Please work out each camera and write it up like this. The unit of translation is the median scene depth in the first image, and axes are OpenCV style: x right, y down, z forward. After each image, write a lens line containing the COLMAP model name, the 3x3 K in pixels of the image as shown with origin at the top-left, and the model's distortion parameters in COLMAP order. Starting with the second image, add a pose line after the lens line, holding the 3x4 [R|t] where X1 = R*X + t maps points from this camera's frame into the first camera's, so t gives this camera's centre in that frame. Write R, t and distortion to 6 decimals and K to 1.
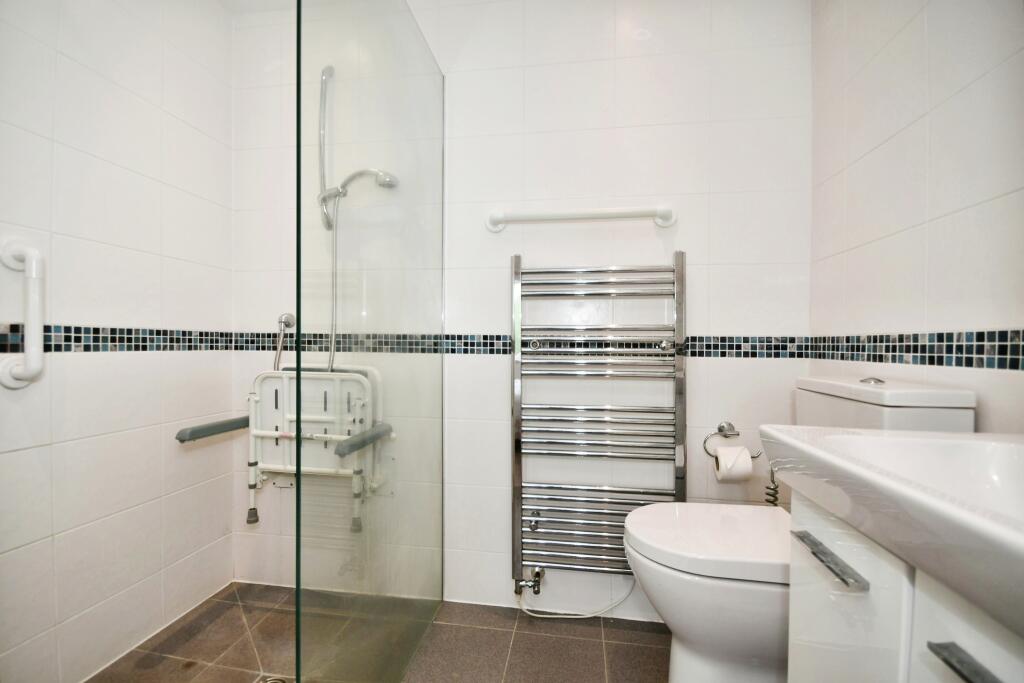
lens RADIAL K [[446.9, 0, 506.7], [0, 446.9, 346.1], [0, 0, 1]] dist [0.003266, 0.000139]
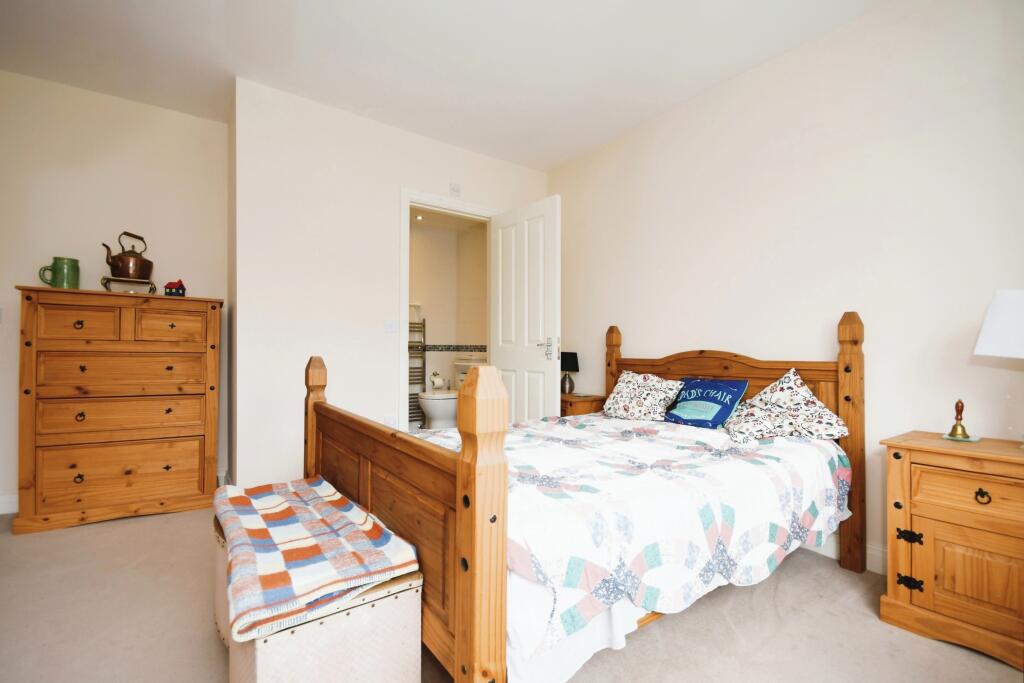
lens RADIAL K [[446.9, 0, 507.6], [0, 446.9, 342.2], [0, 0, 1]] dist [0.003266, 0.000139]
pose [[0.708032, 0.003858, 0.706170, -1.440474], [0.004631, 0.999938, -0.010106, -0.006430], [-0.706165, 0.010425, 0.707971, -1.680240]]
